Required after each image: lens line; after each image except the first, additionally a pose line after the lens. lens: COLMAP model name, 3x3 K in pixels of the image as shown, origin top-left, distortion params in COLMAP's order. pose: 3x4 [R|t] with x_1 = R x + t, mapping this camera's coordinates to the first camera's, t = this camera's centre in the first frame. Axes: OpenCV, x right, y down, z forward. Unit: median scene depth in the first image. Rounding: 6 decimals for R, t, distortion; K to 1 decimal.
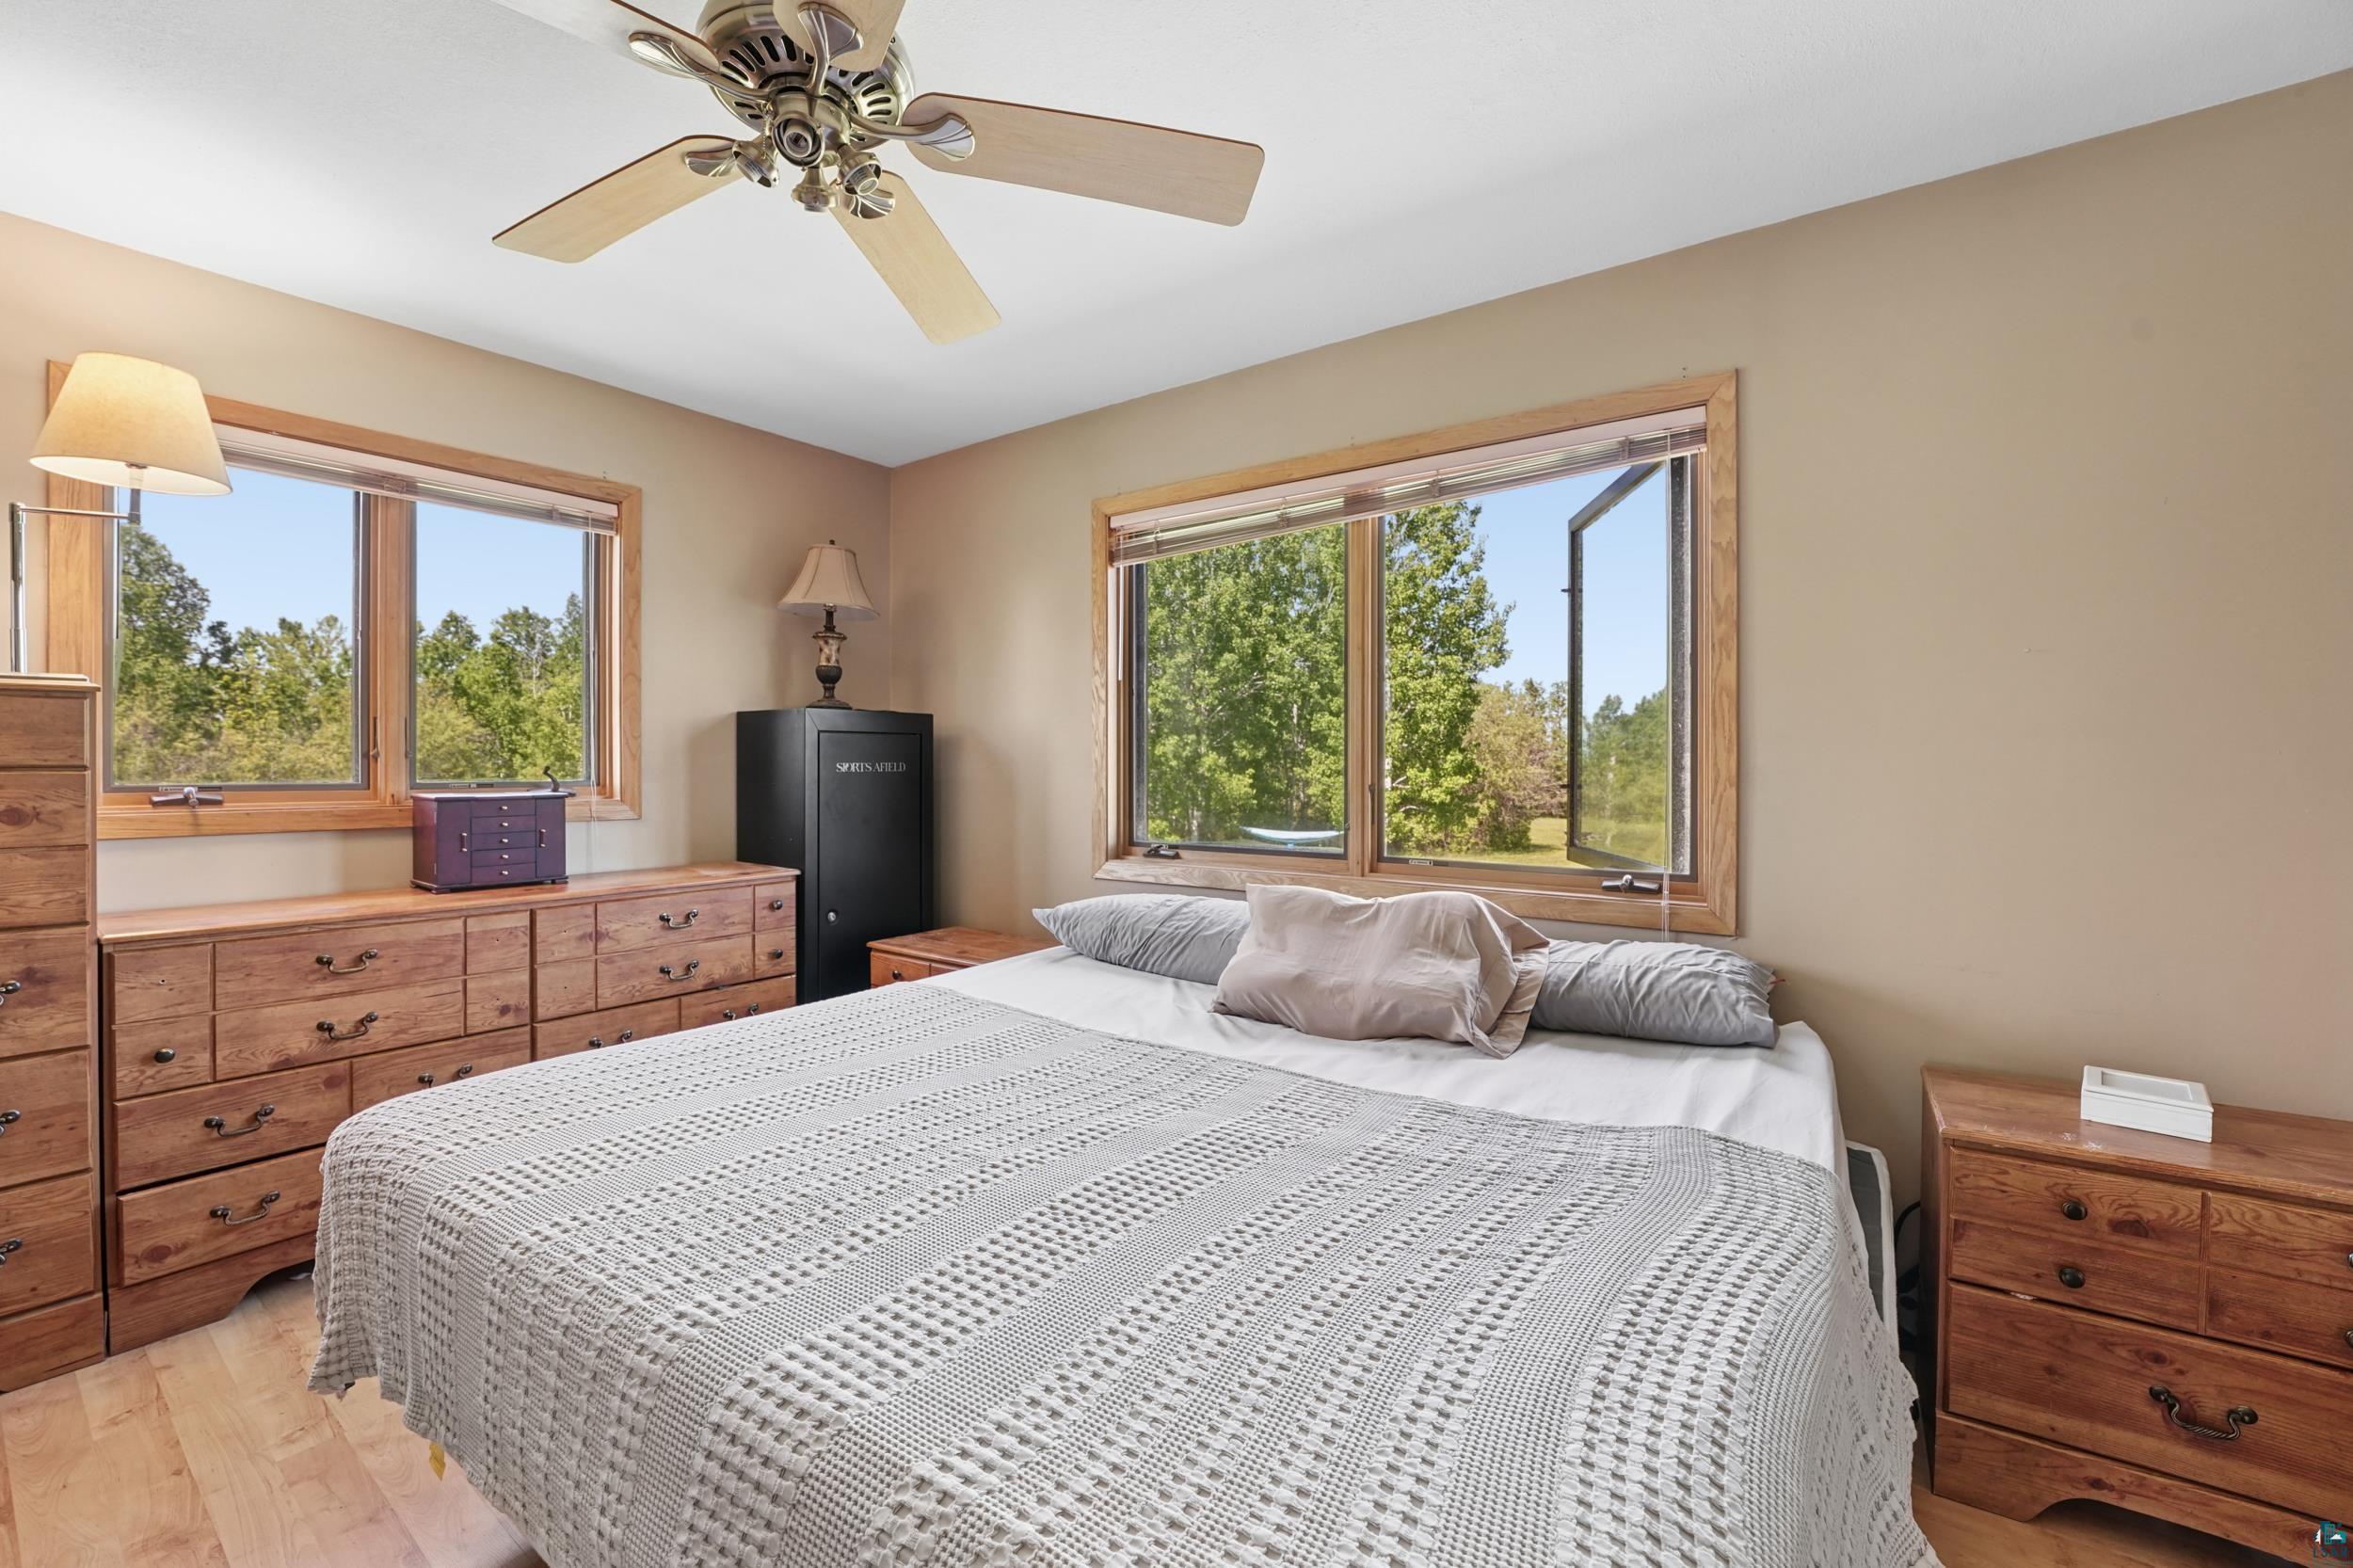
lens RADIAL K [[987.1, 0, 1176.5], [0, 987.1, 784.0], [0, 0, 1]] dist [-0.001369, -0.000109]
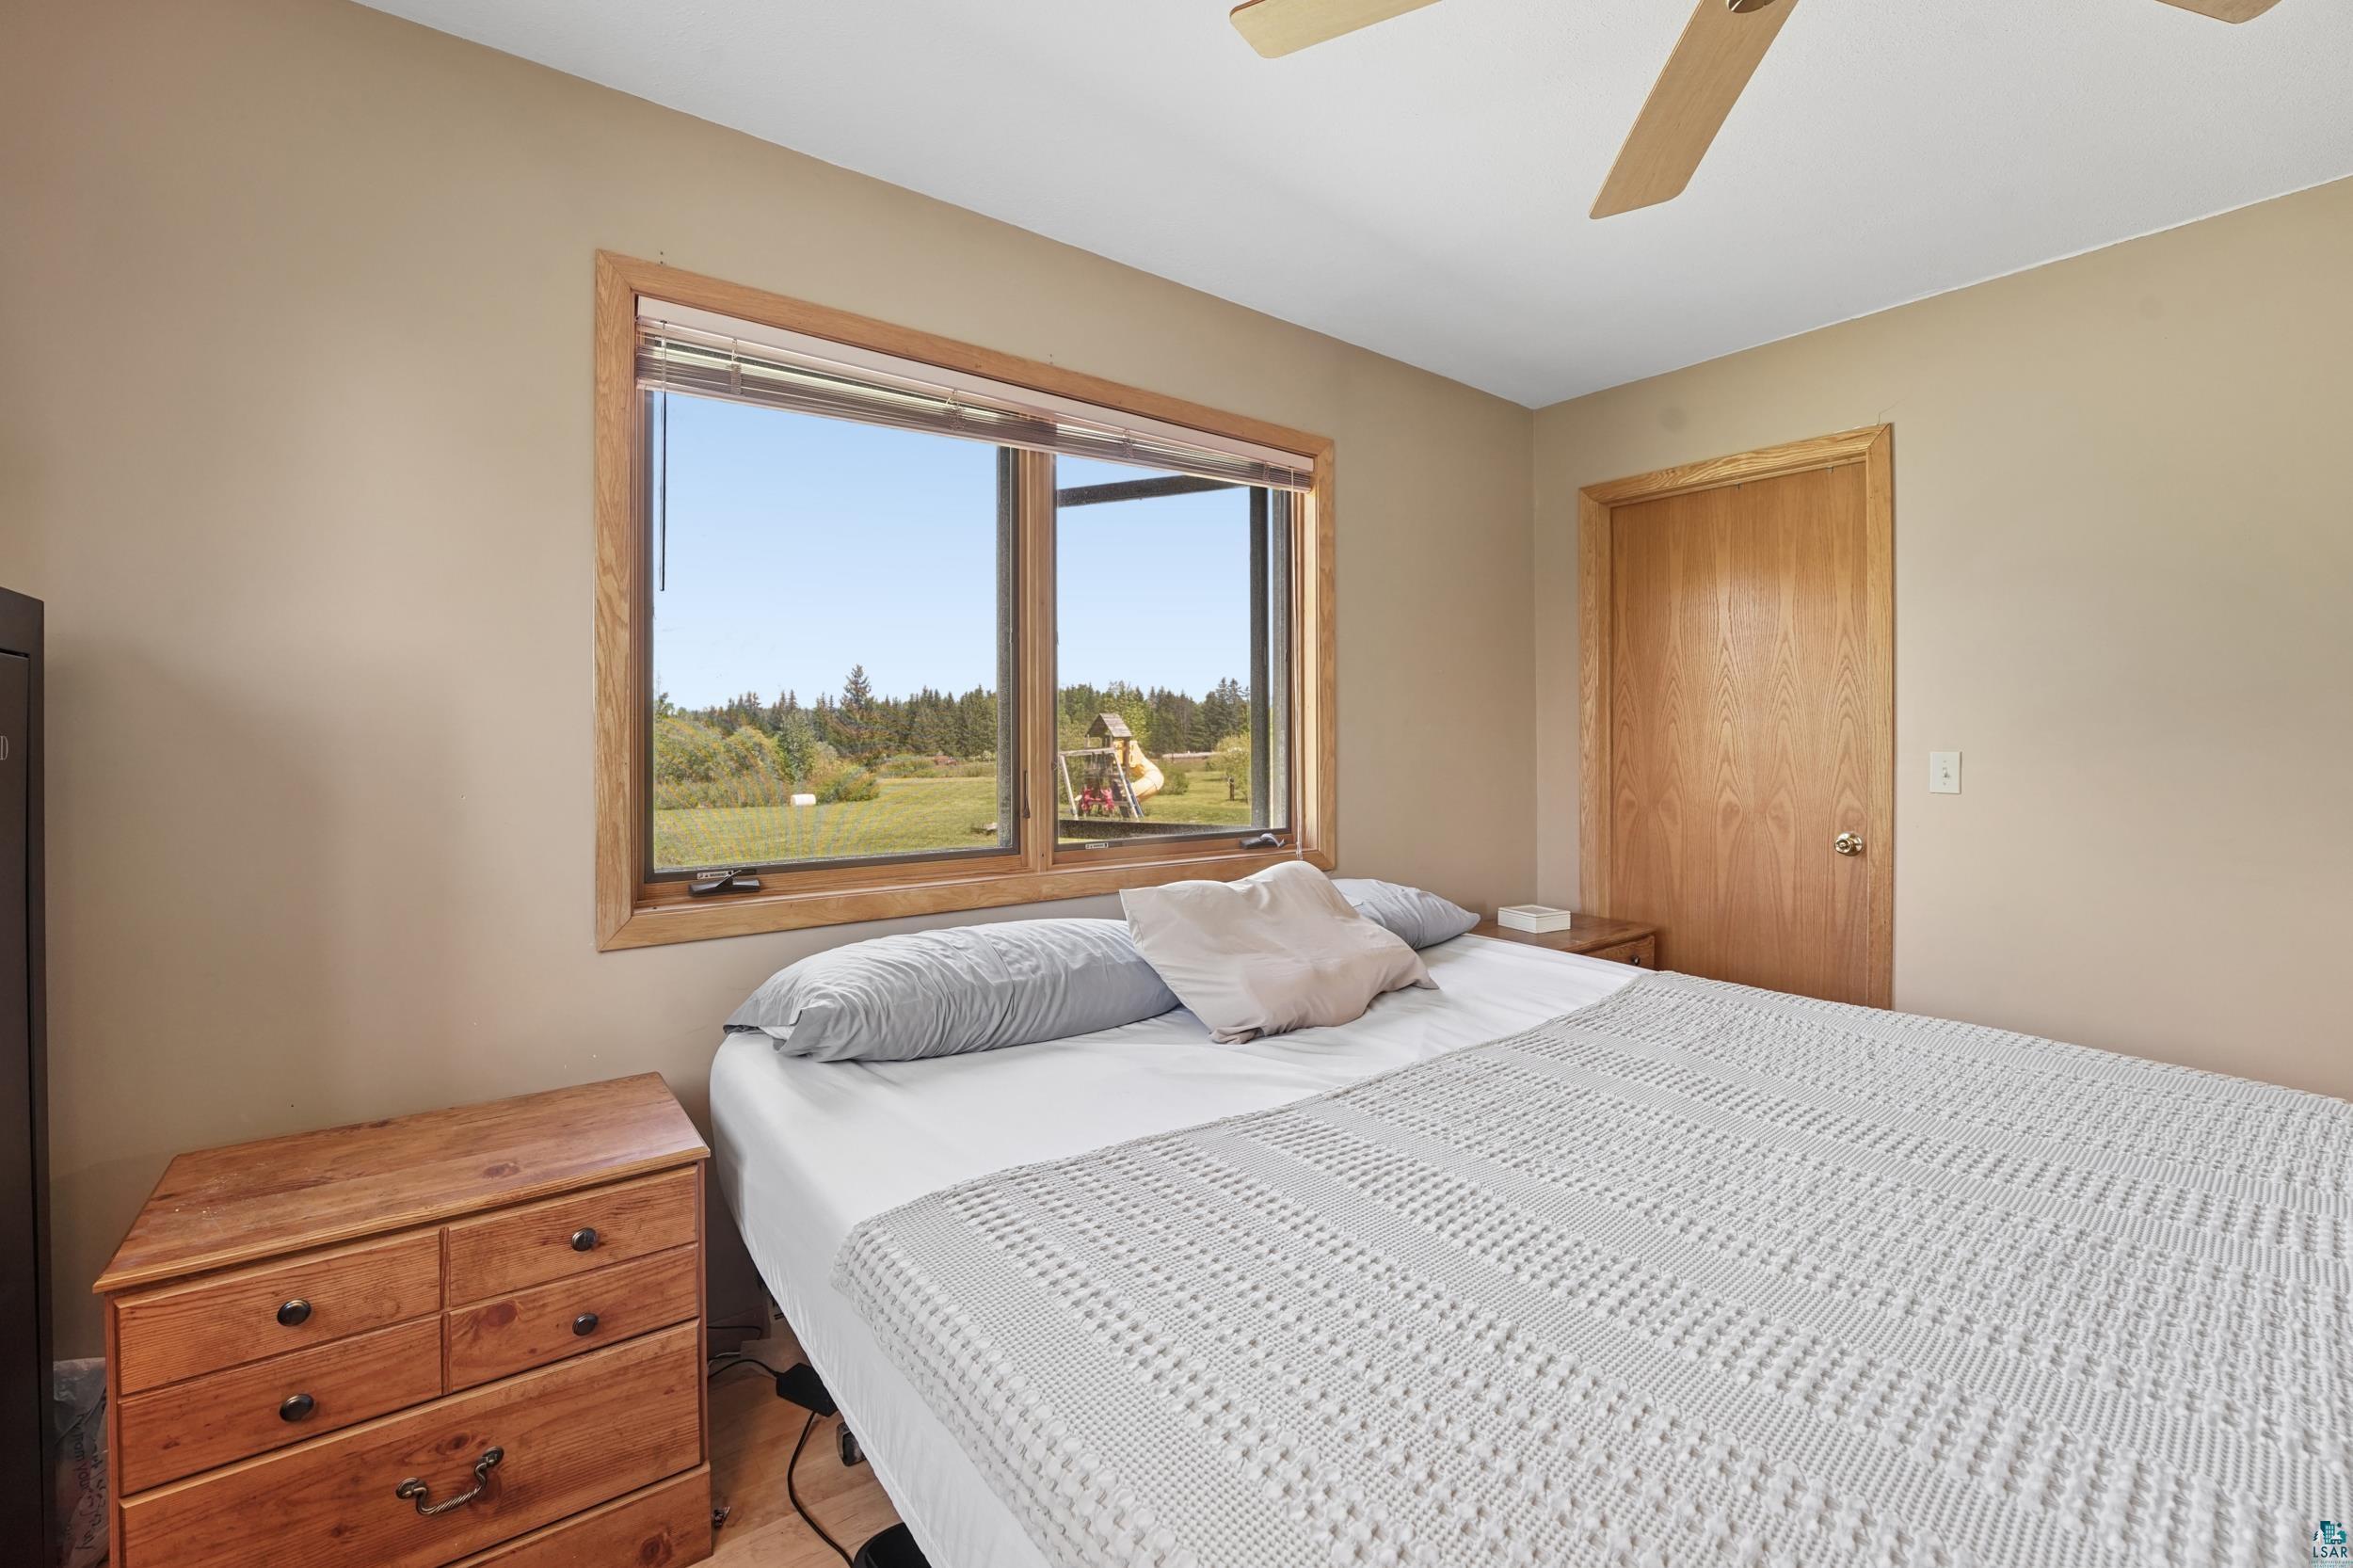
lens RADIAL K [[987.1, 0, 1176.5], [0, 987.1, 784.0], [0, 0, 1]] dist [-0.001369, -0.000109]
pose [[0.288753, -0.044311, 0.956378, -0.807413], [0.020034, 0.998989, 0.040237, -0.020812], [-0.957194, 0.007541, 0.289349, 0.869210]]
